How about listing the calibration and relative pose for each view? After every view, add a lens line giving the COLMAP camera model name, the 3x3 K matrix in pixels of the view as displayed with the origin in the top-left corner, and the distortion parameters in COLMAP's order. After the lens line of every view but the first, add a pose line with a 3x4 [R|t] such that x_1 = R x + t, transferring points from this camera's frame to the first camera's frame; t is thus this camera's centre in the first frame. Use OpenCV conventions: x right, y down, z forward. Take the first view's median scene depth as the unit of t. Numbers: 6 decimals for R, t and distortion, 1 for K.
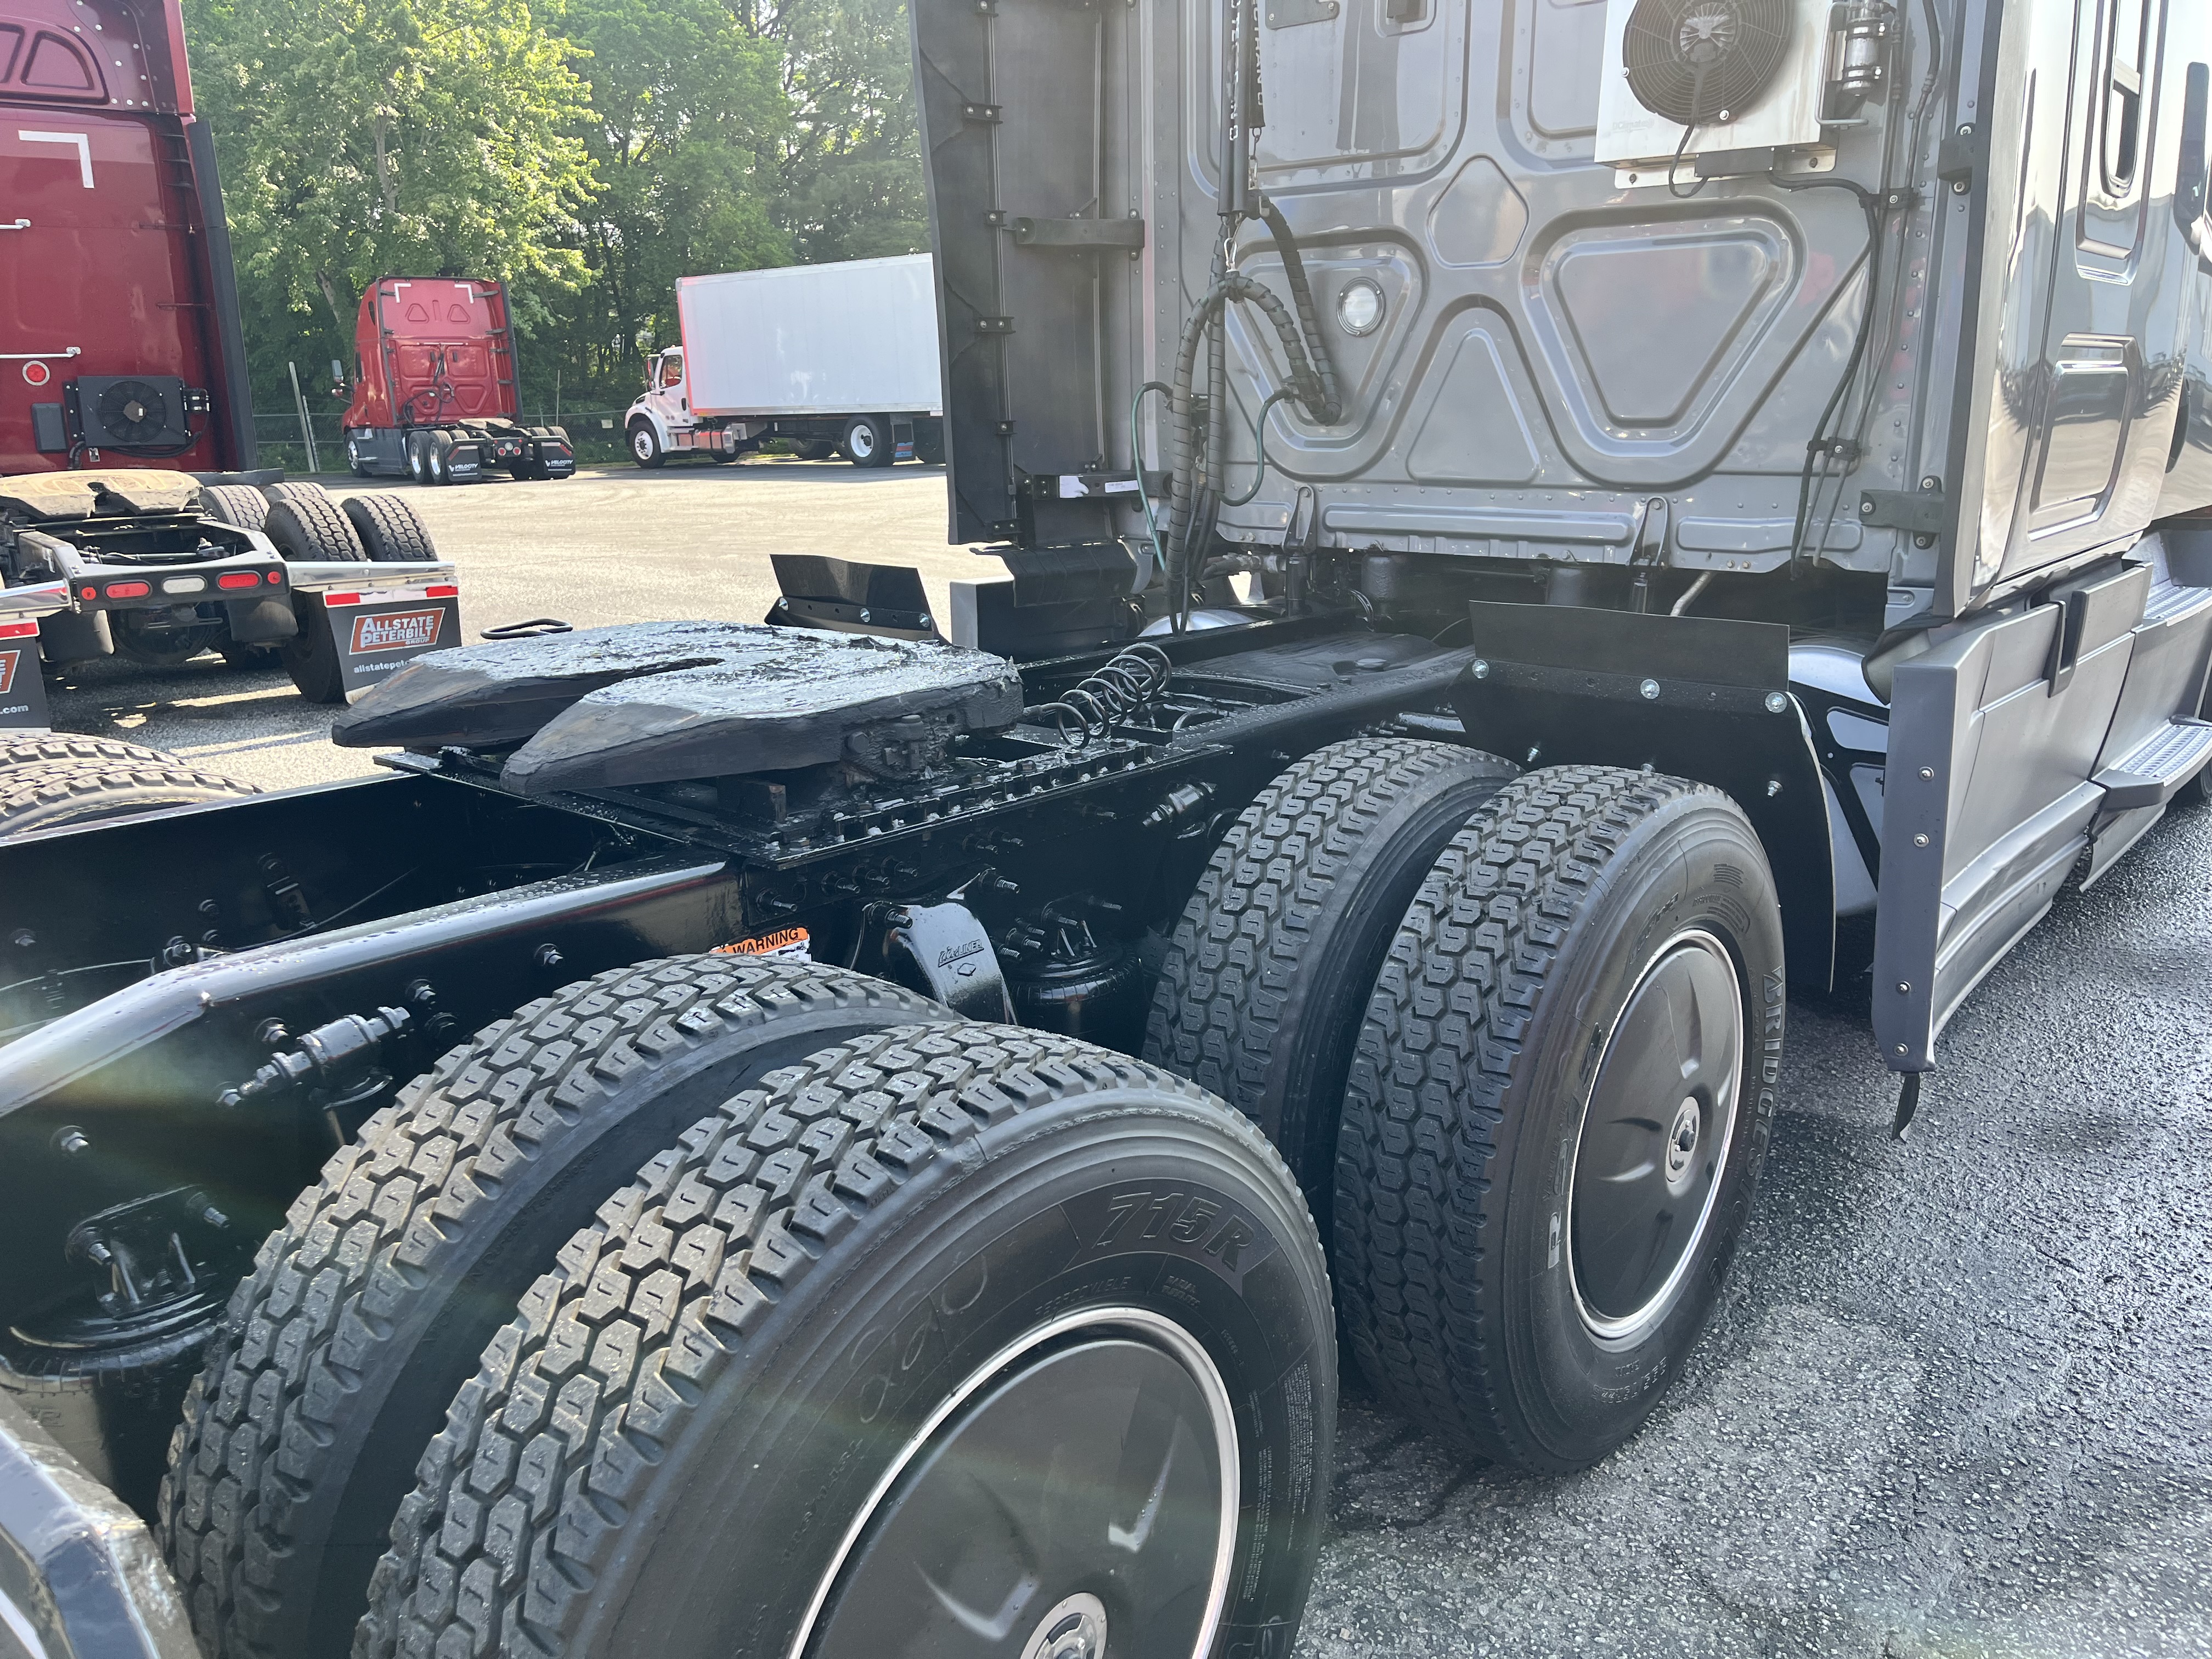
lens RADIAL K [[1650.8, 0, 1106.0], [0, 1650.8, 829.5], [0, 0, 1]] dist [0.082898, -0.117588]
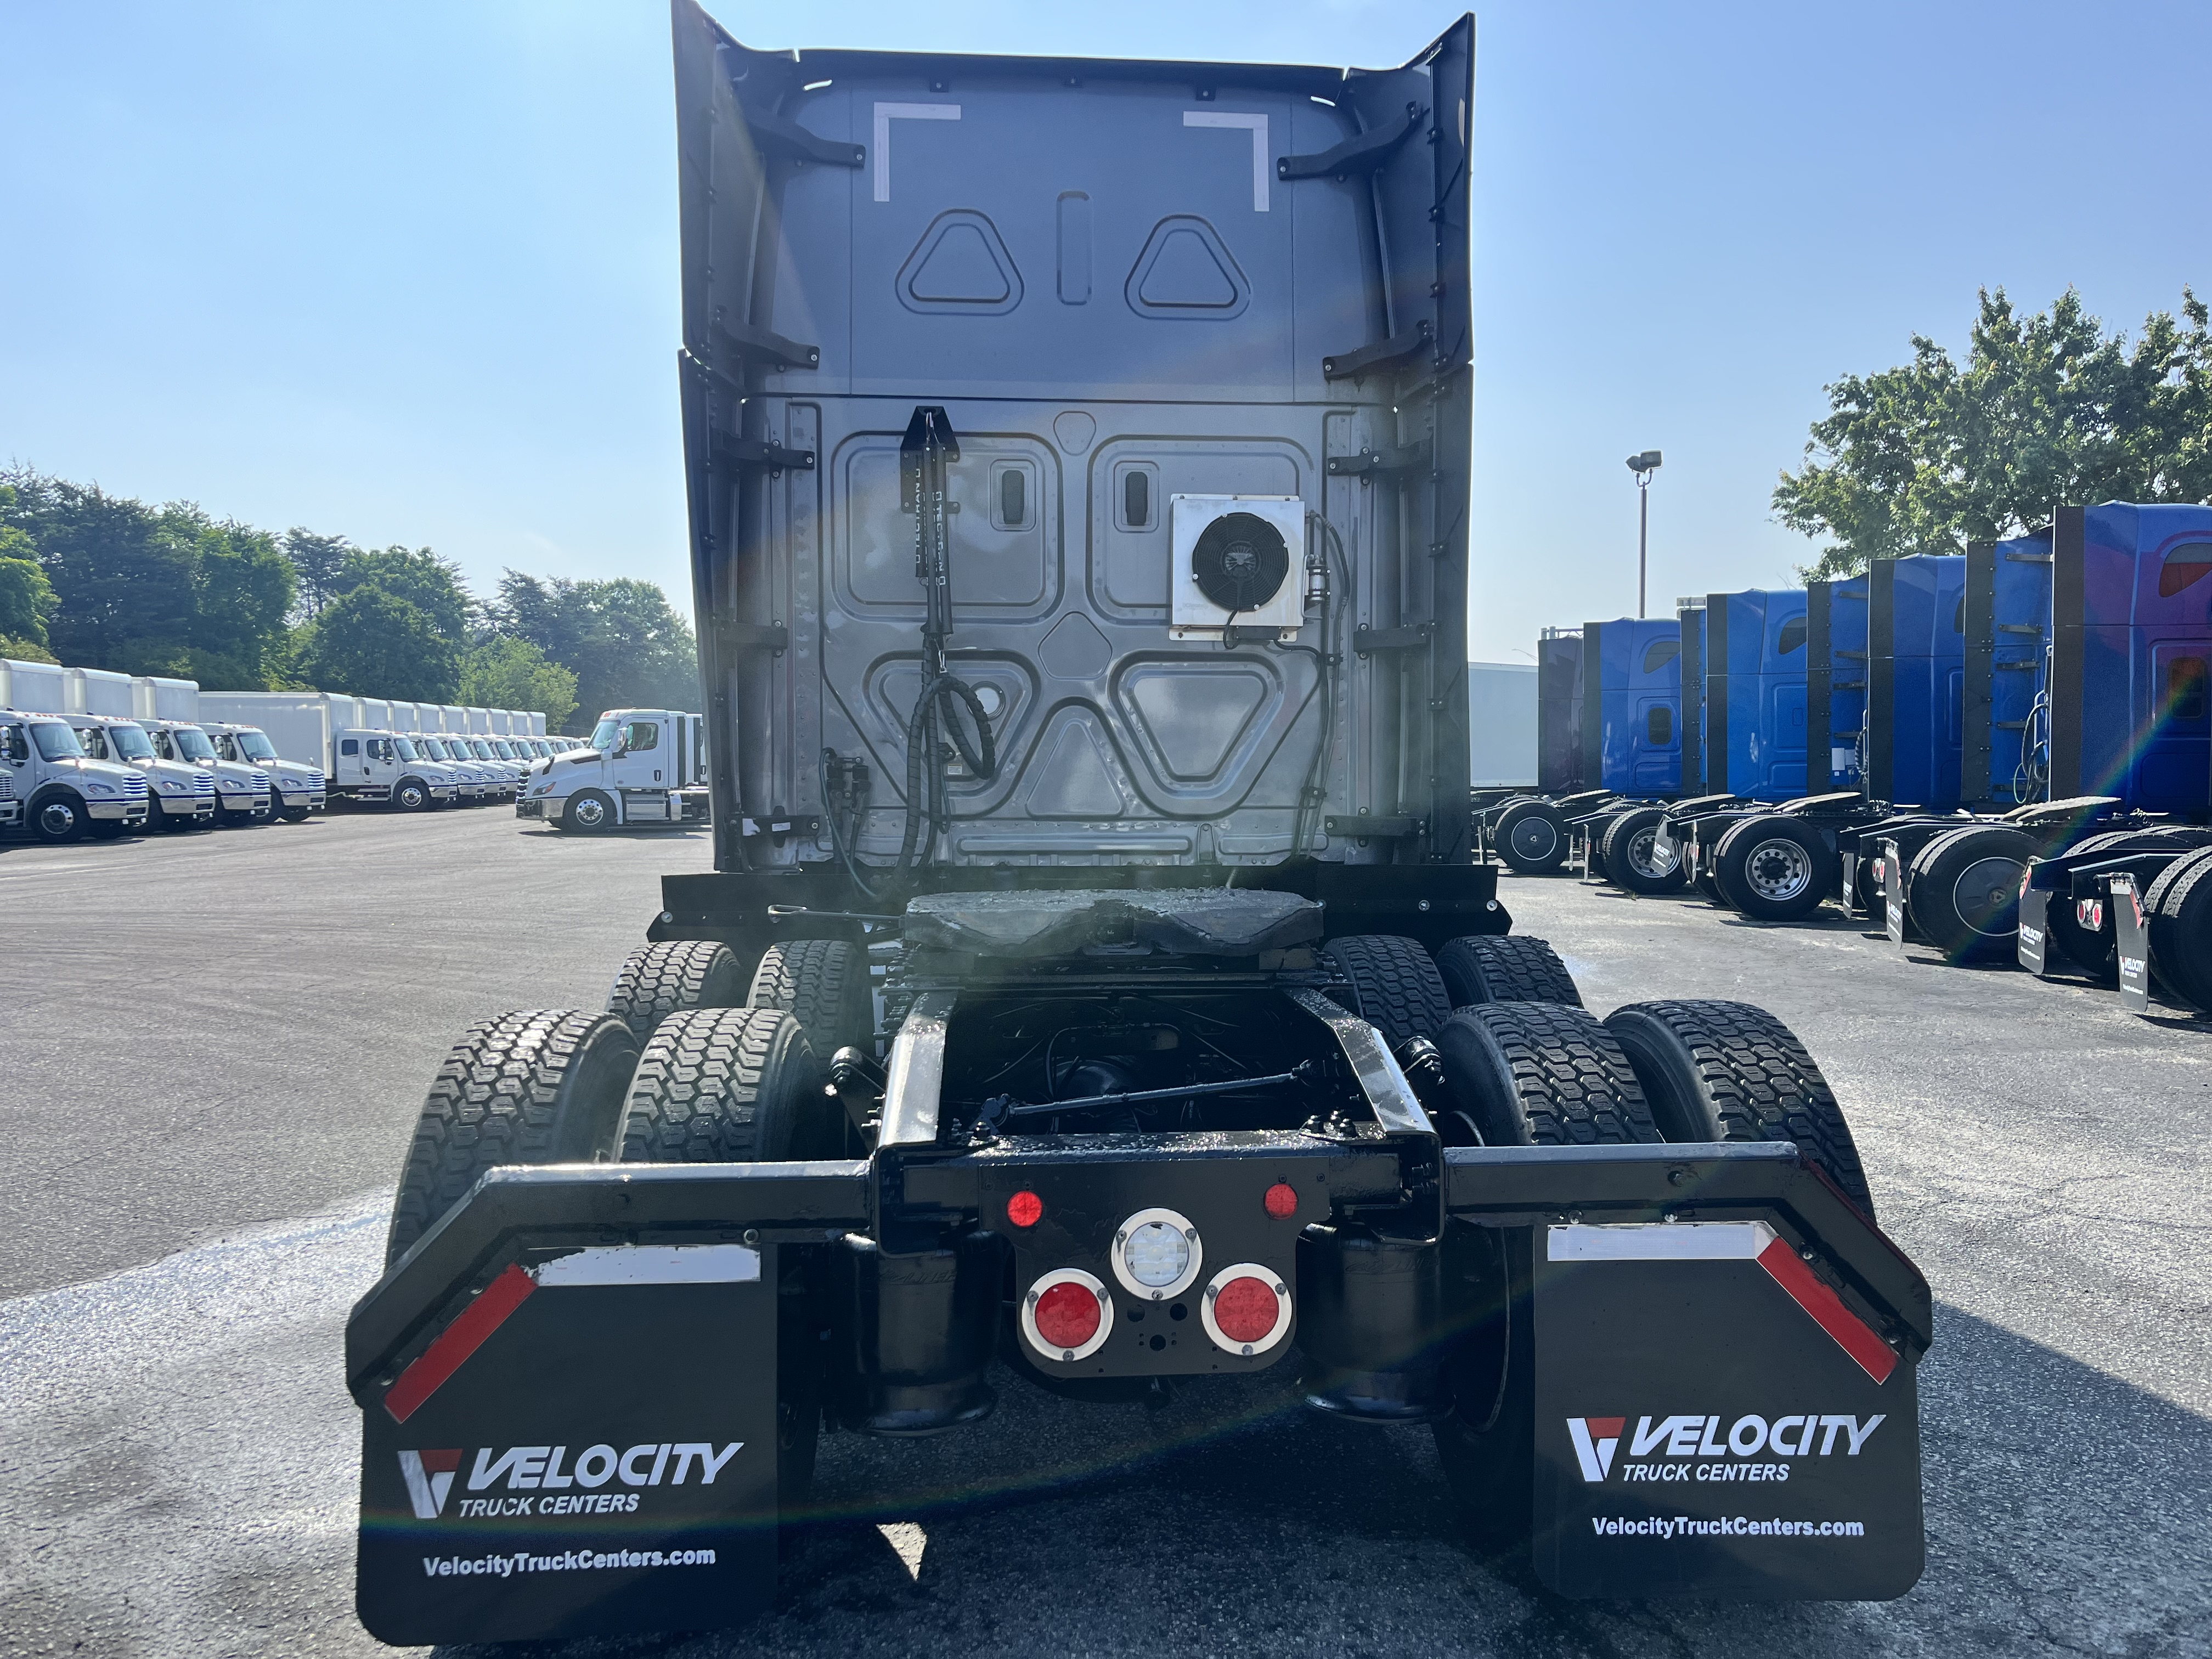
lens RADIAL K [[1650.8, 0, 1106.0], [0, 1650.8, 829.5], [0, 0, 1]] dist [0.082898, -0.117588]
pose [[0.710969, -0.004898, 0.703207, -0.861311], [0.172816, 0.970527, -0.167963, 0.057228], [-0.681658, 0.240942, 0.690861, -0.030893]]
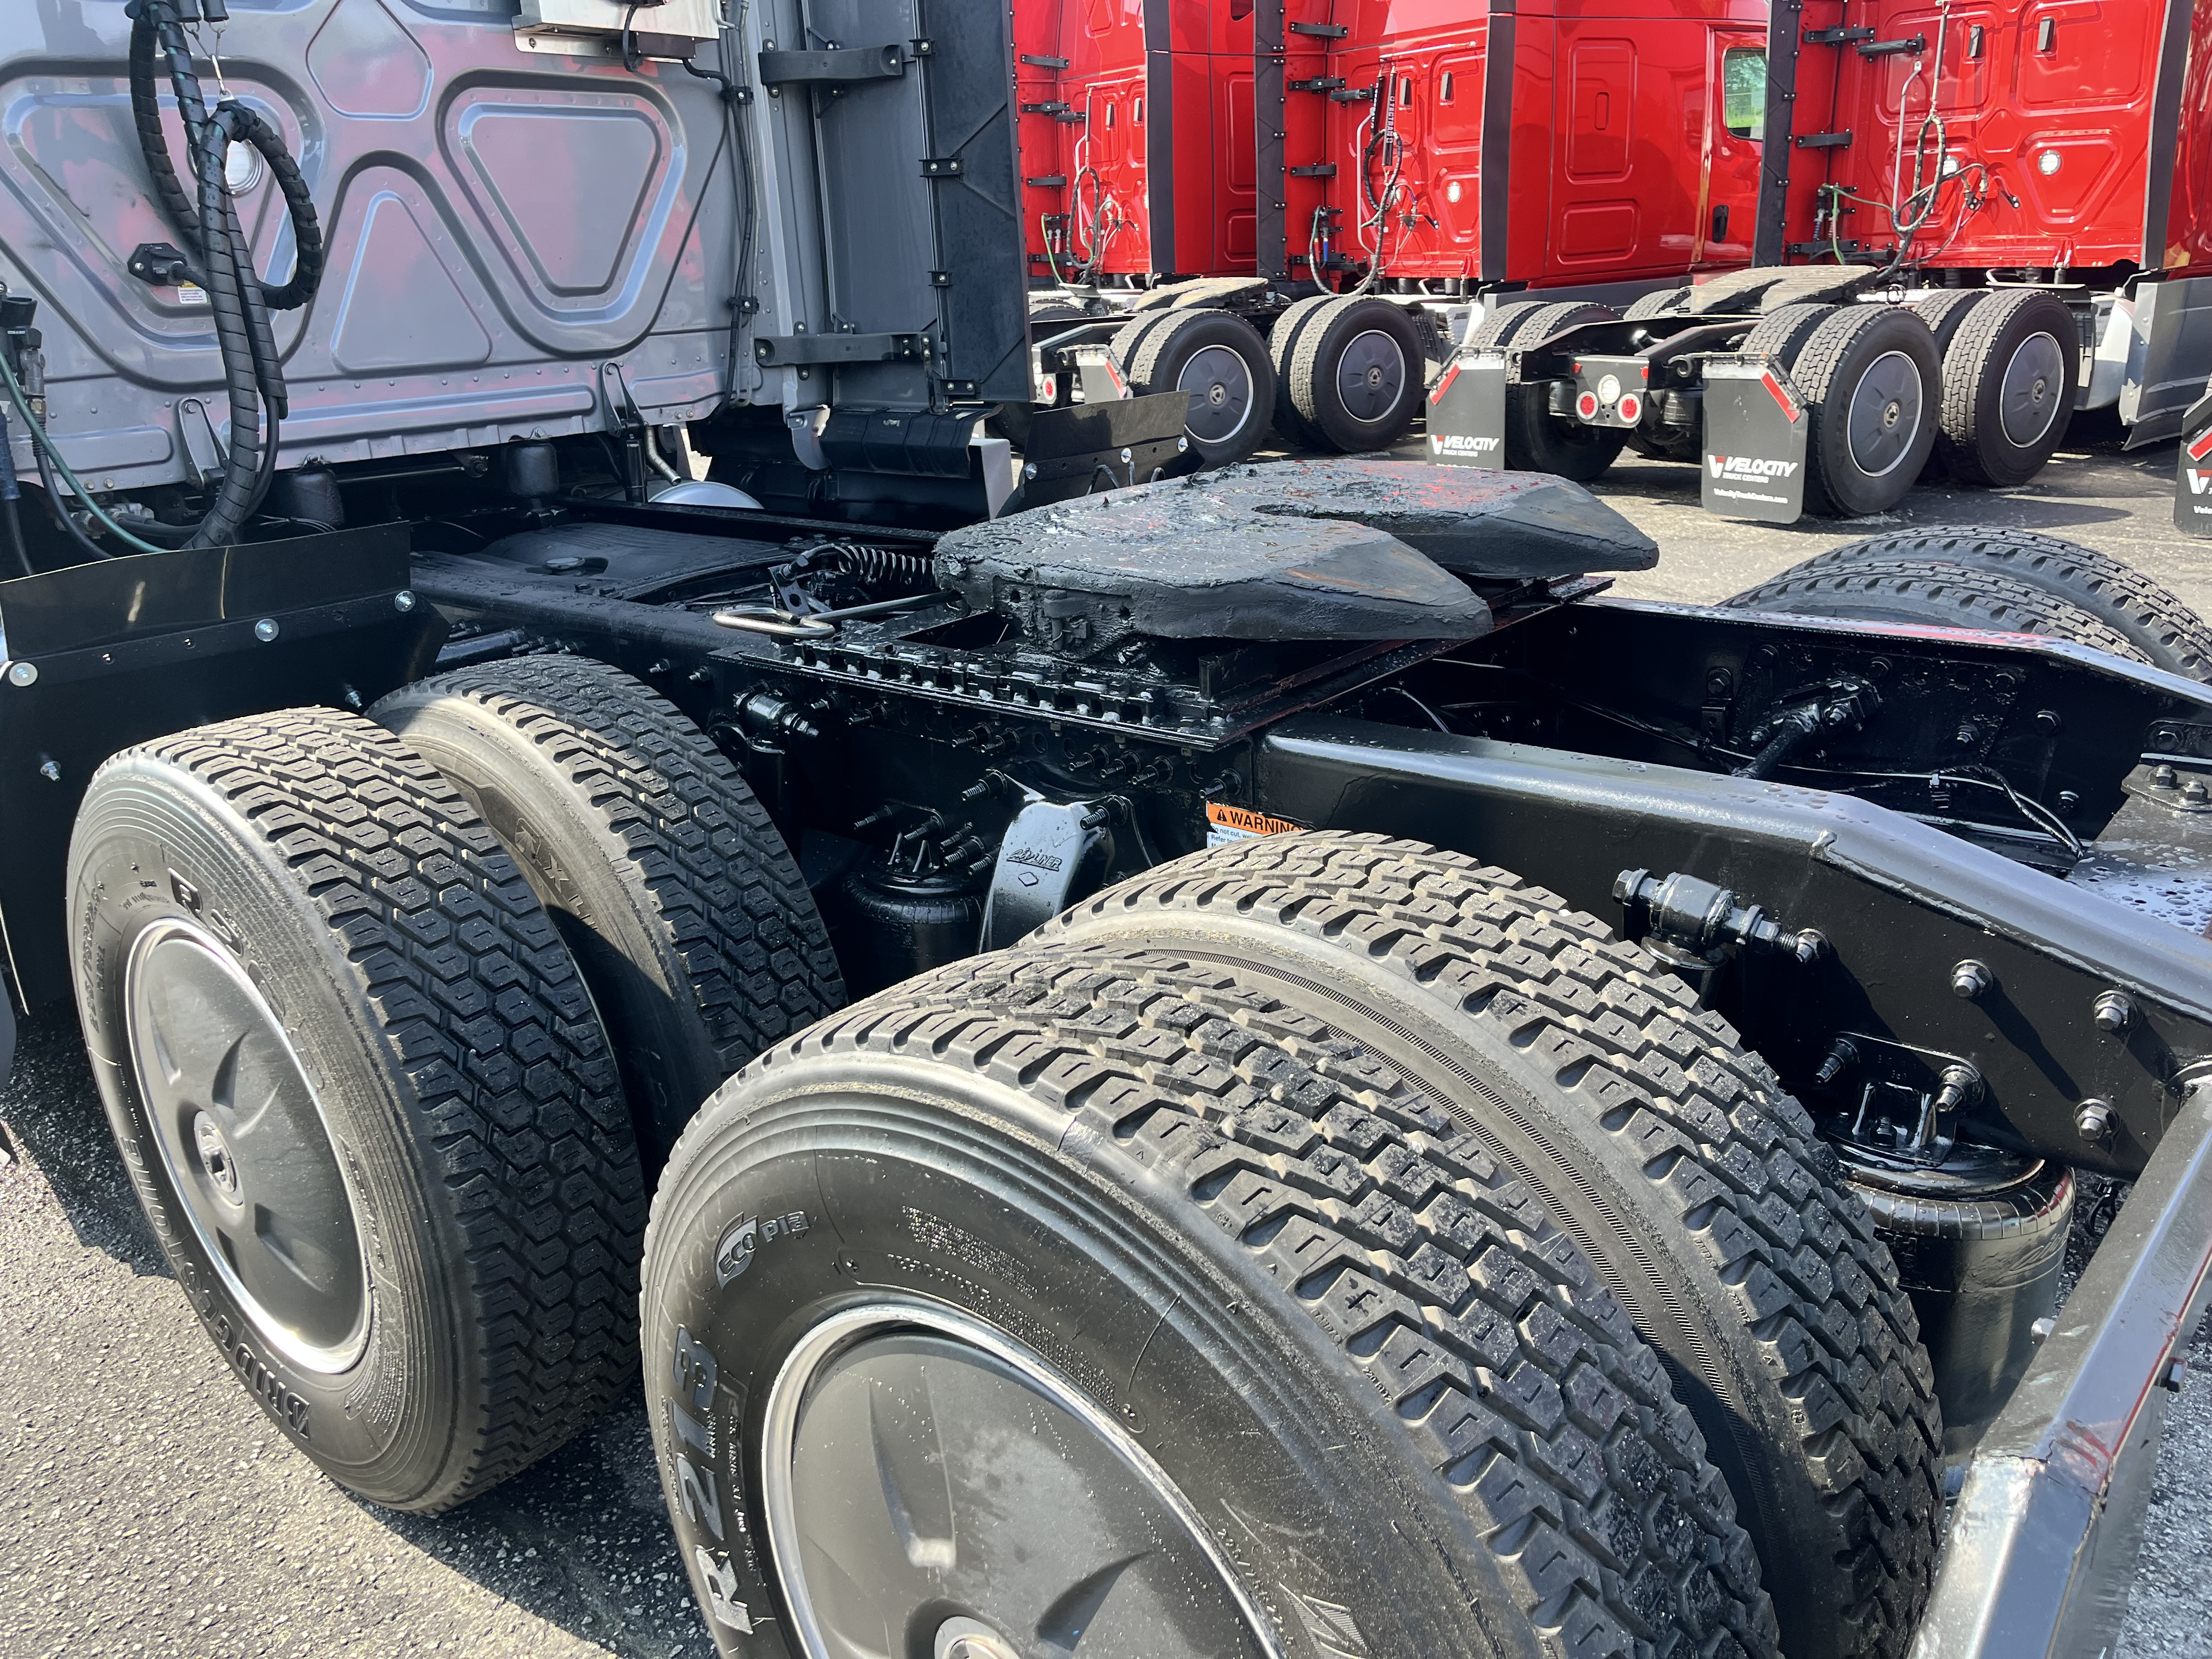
lens RADIAL K [[1650.8, 0, 1106.0], [0, 1650.8, 829.5], [0, 0, 1]] dist [0.082898, -0.117588]
pose [[0.015516, -0.340525, 0.940107, -0.760970], [0.284320, 0.902910, 0.322359, -0.184567], [-0.958604, 0.262289, 0.110828, 0.663138]]
